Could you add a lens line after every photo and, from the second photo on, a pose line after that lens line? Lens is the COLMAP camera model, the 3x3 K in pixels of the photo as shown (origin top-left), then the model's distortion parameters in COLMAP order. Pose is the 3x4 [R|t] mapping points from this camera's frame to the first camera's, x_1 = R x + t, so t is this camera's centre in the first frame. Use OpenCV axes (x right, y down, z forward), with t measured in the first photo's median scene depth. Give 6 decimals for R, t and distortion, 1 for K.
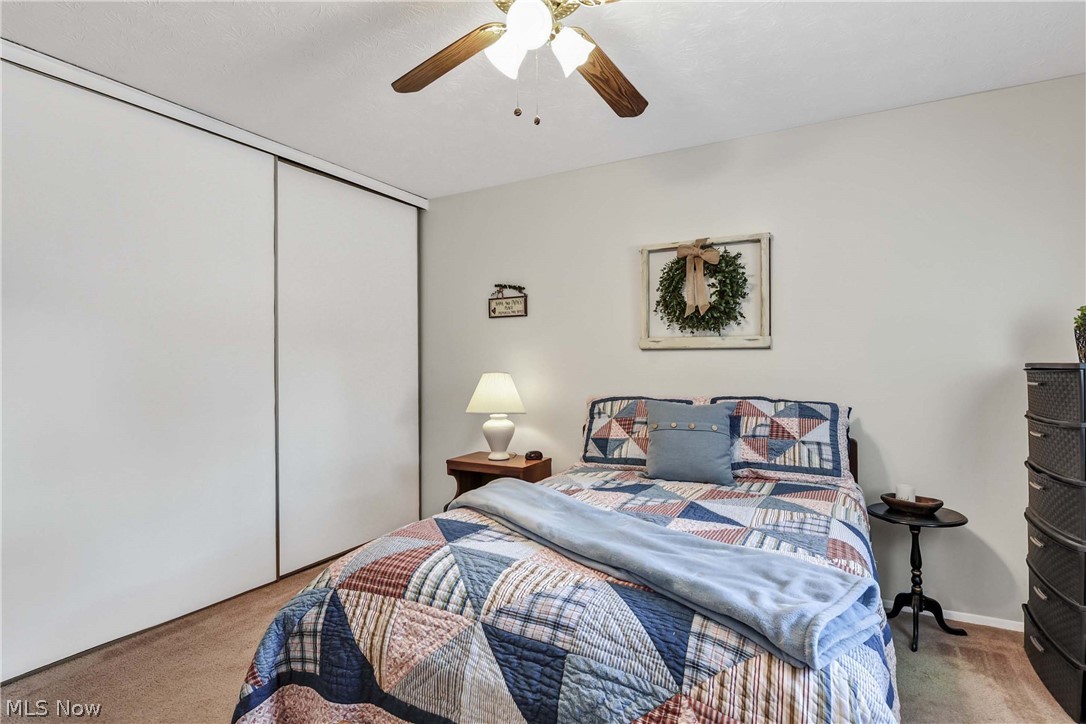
lens RADIAL K [[510.0, 0, 543.0], [0, 510.0, 362.0], [0, 0, 1]] dist [0.000729, 0.000120]
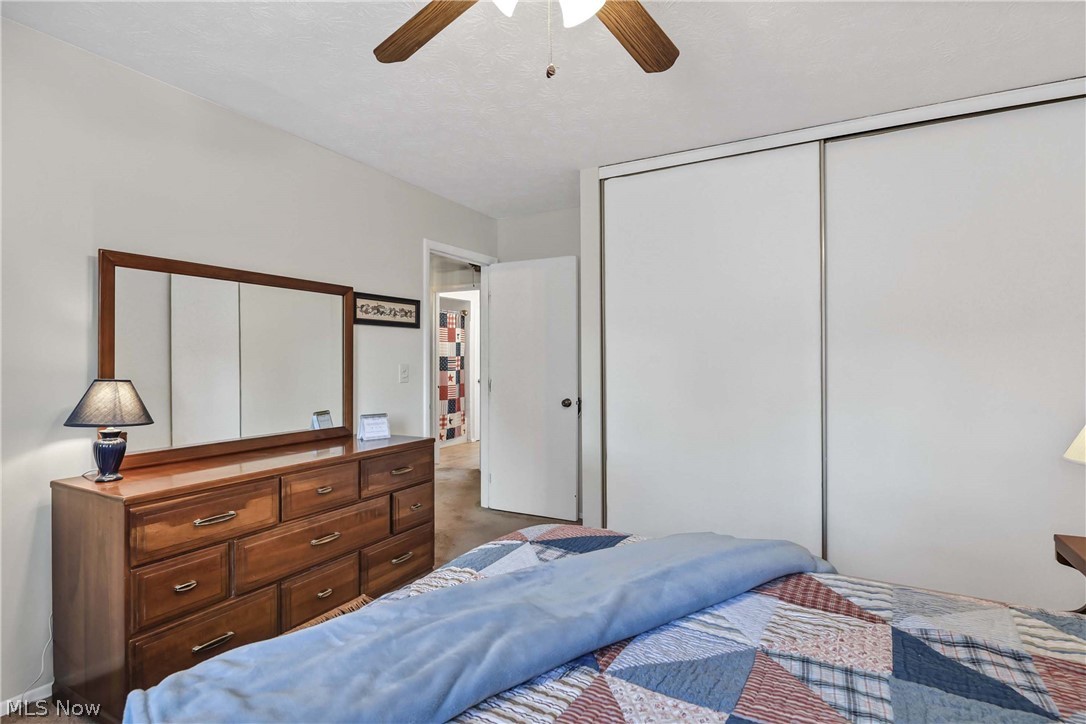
lens RADIAL K [[510.0, 0, 543.0], [0, 510.0, 362.0], [0, 0, 1]] dist [0.000729, 0.000120]
pose [[0.053758, 0.000601, -0.998554, 0.788853], [0.002574, 0.999996, 0.000740, -0.005257], [0.998551, -0.002610, 0.053756, 0.918841]]
